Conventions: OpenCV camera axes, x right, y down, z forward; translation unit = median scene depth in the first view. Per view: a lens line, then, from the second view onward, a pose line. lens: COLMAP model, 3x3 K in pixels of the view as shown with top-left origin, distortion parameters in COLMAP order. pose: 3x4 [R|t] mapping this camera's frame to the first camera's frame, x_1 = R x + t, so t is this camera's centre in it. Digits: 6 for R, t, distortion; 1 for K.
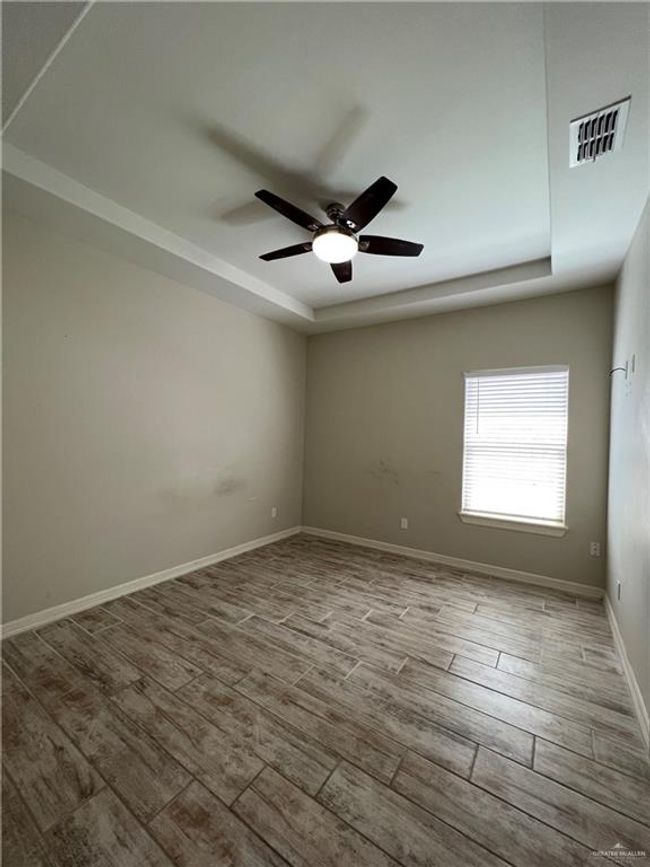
lens RADIAL K [[346.8, 0, 326.2], [0, 346.8, 433.1], [0, 0, 1]] dist [0.000669, -0.000017]
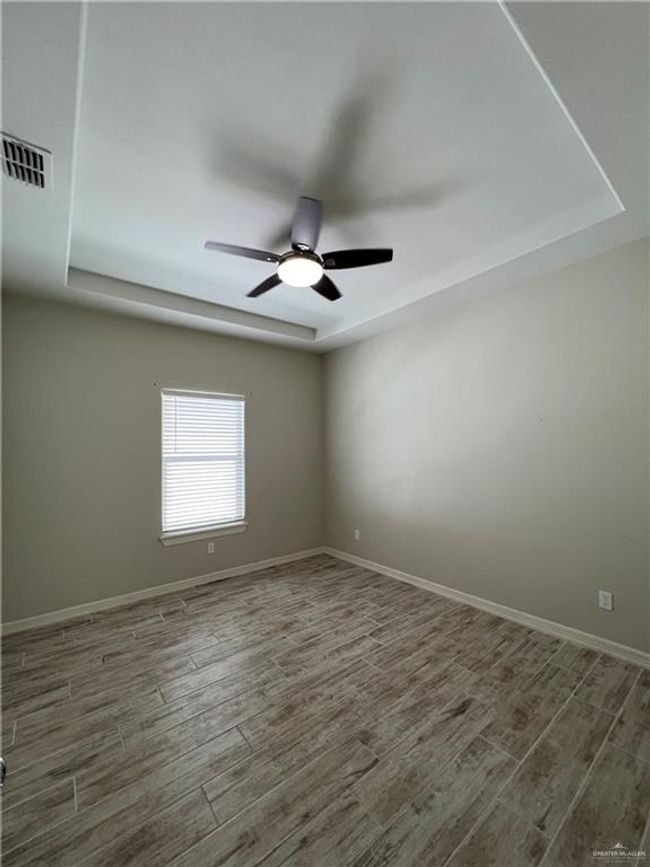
lens RADIAL K [[346.8, 0, 351.8], [0, 346.8, 455.8], [0, 0, 1]] dist [0.000669, -0.000017]
pose [[0.270201, -0.039574, 0.961990, -0.420833], [0.027535, 0.999064, 0.033365, -0.009997], [-0.962410, 0.017473, 0.271038, 0.271050]]
